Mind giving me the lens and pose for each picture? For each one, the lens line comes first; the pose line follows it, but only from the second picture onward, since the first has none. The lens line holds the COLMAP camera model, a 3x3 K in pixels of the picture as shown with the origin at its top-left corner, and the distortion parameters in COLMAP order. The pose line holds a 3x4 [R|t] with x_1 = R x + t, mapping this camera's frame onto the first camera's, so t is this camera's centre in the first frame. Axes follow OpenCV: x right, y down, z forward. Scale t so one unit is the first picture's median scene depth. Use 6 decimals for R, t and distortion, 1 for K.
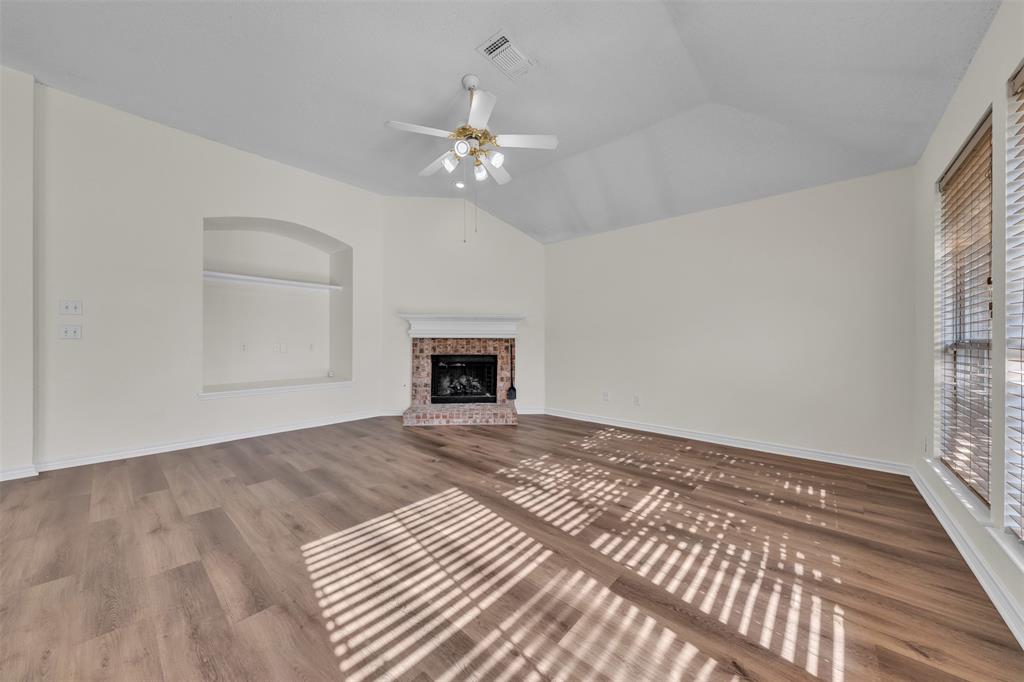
lens RADIAL K [[354.6, 0, 510.5], [0, 354.6, 338.3], [0, 0, 1]] dist [-0.000855, -0.000150]
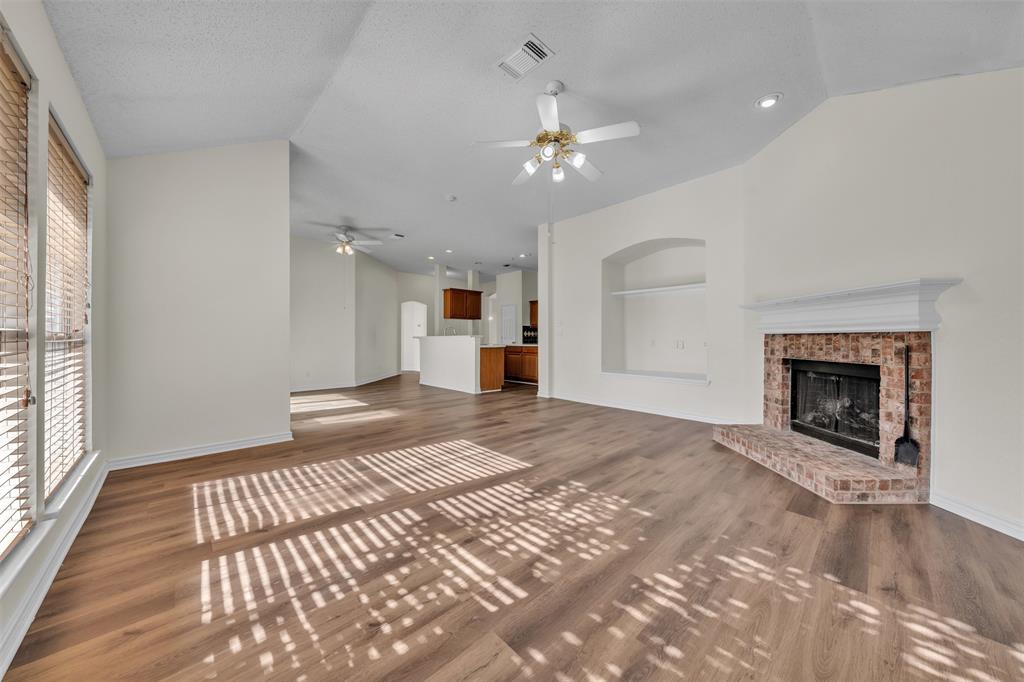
lens RADIAL K [[350.7, 0, 511.9], [0, 350.7, 335.6], [0, 0, 1]] dist [-0.001693, -0.000077]
pose [[-0.090047, -0.011193, -0.995875, 1.078215], [0.005443, 0.999916, -0.011731, 0.016201], [0.995923, -0.006477, -0.089979, 1.142909]]
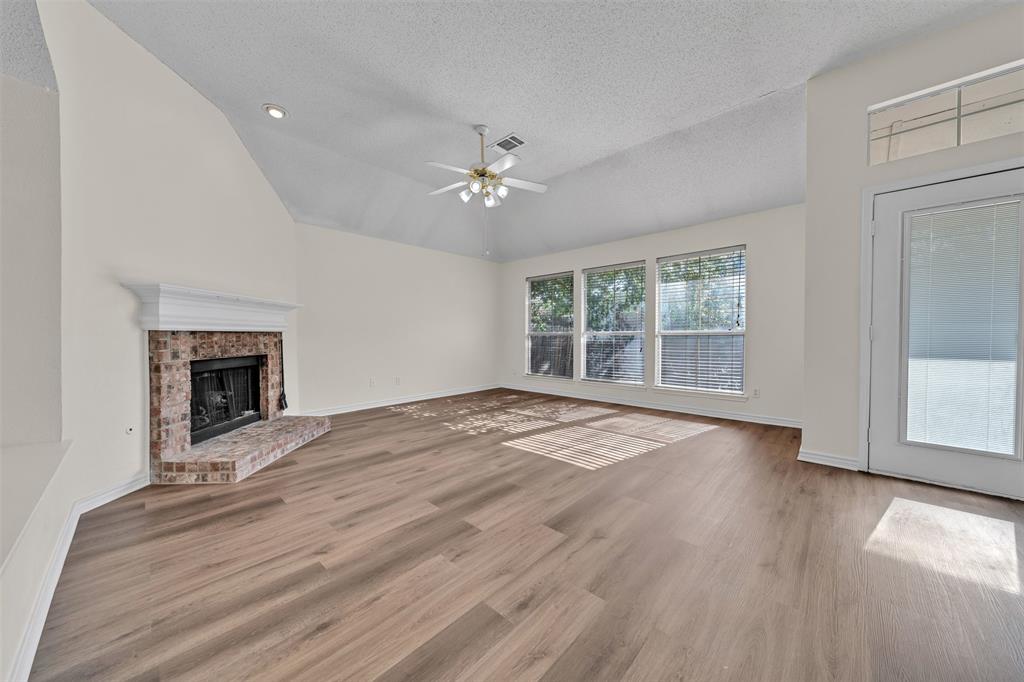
lens RADIAL K [[354.6, 0, 510.5], [0, 354.6, 338.3], [0, 0, 1]] dist [-0.000855, -0.000150]
pose [[0.034243, -0.017357, 0.999263, -1.632602], [0.000162, 0.999849, 0.017362, 0.002235], [-0.999414, -0.000433, 0.034241, 1.013387]]
